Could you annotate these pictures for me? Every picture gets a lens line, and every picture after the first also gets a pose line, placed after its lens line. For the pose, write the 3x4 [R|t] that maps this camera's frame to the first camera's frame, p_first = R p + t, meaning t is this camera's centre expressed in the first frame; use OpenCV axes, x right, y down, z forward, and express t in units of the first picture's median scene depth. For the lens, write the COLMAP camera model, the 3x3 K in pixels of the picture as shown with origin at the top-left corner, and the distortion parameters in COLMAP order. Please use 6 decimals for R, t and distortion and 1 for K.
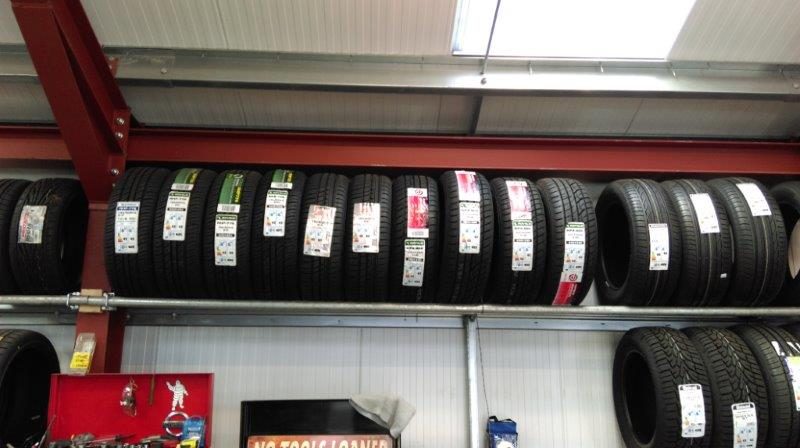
lens RADIAL K [[636.1, 0, 400.0], [0, 636.1, 224.0], [0, 0, 1]] dist [0.141227, -0.292386]
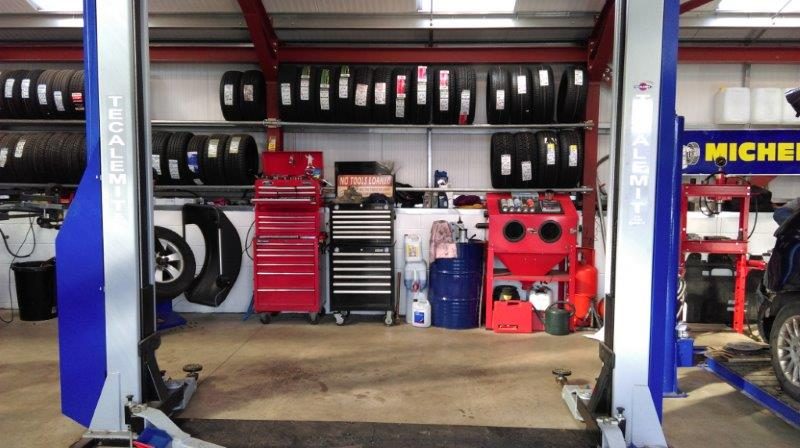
lens RADIAL K [[636.1, 0, 400.0], [0, 636.1, 224.0], [0, 0, 1]] dist [0.141227, -0.292386]
pose [[0.997036, 0.006139, -0.076694, 0.211635], [0.017652, 0.951973, 0.305672, -0.263235], [0.074888, -0.306119, 0.949043, -1.462314]]
